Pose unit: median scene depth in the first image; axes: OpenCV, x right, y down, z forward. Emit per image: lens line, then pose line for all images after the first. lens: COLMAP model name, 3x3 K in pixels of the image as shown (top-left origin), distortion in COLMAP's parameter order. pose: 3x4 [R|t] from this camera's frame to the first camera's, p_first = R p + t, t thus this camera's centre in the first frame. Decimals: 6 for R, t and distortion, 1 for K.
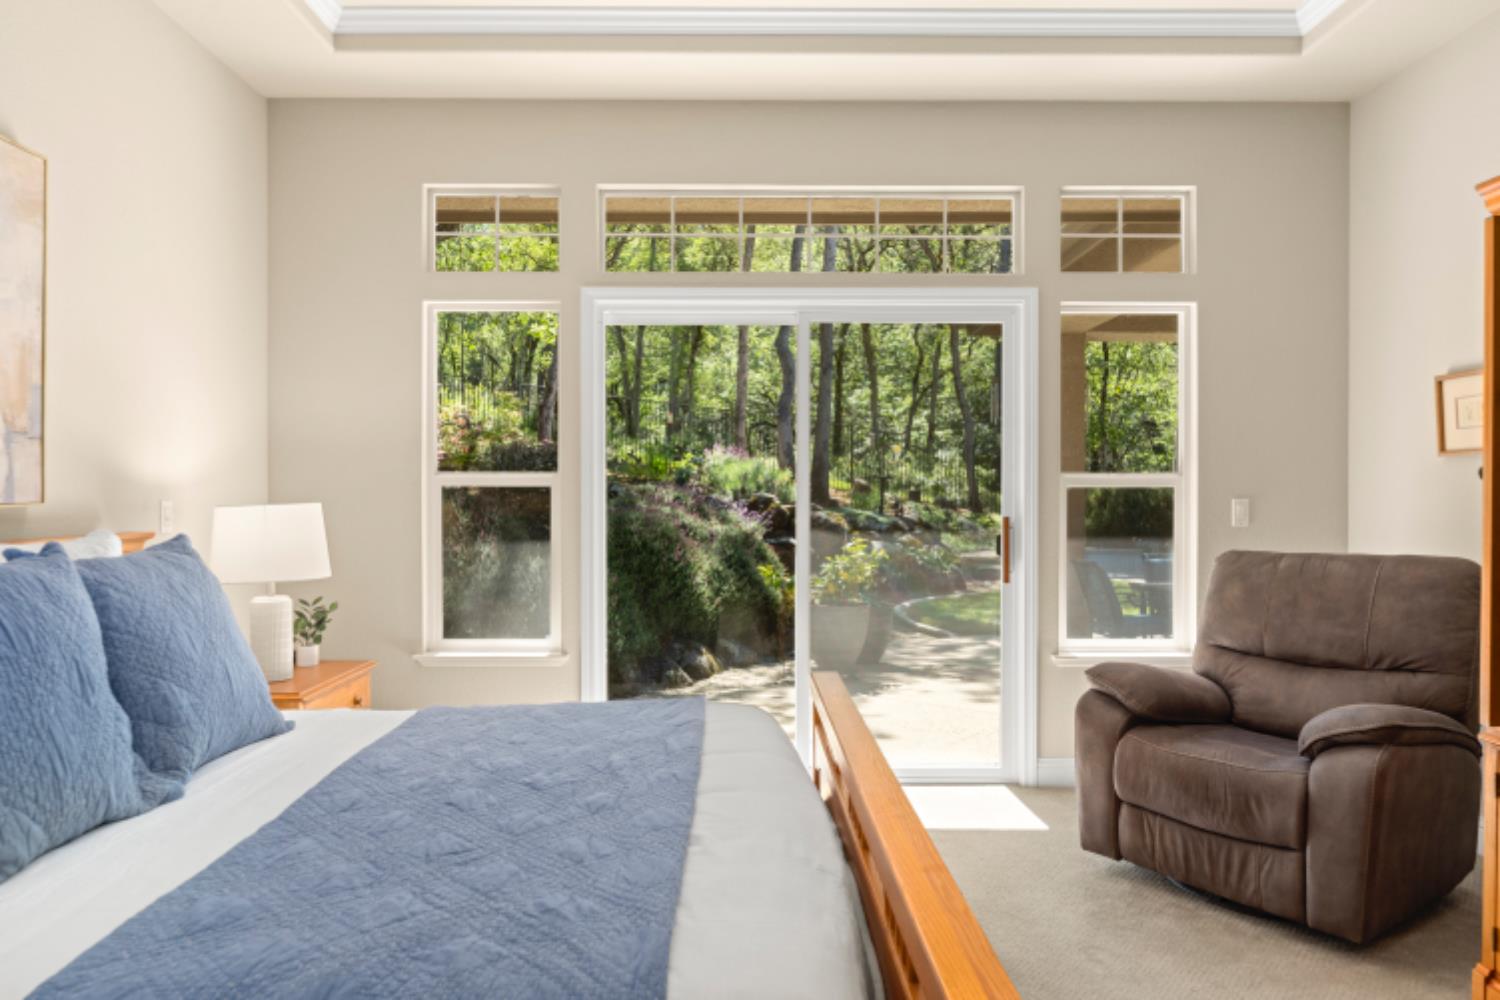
lens RADIAL K [[1005.2, 0, 750.0], [0, 1005.2, 500.0], [0, 0, 1]] dist [-0.003762, 0.002358]
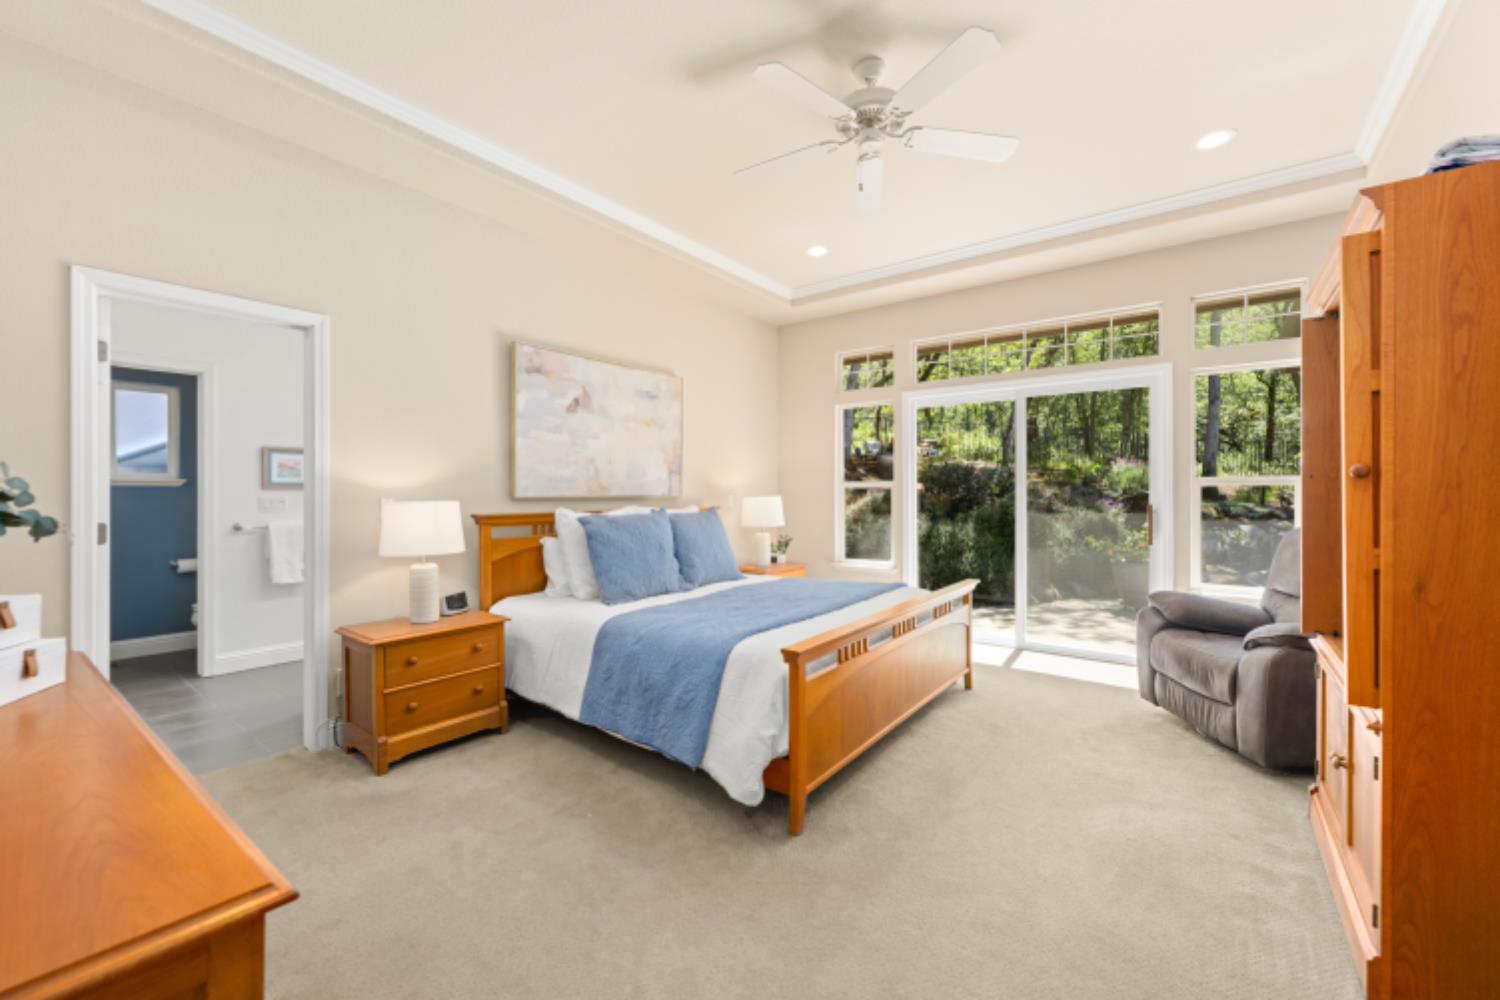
lens RADIAL K [[601.2, 0, 756.1], [0, 601.2, 500.9], [0, 0, 1]] dist [0.002918, 0.000073]
pose [[0.794961, 0.004572, -0.606644, 0.442507], [0.000850, 0.999962, 0.008651, 0.002176], [0.606660, -0.007392, 0.794927, -0.220528]]
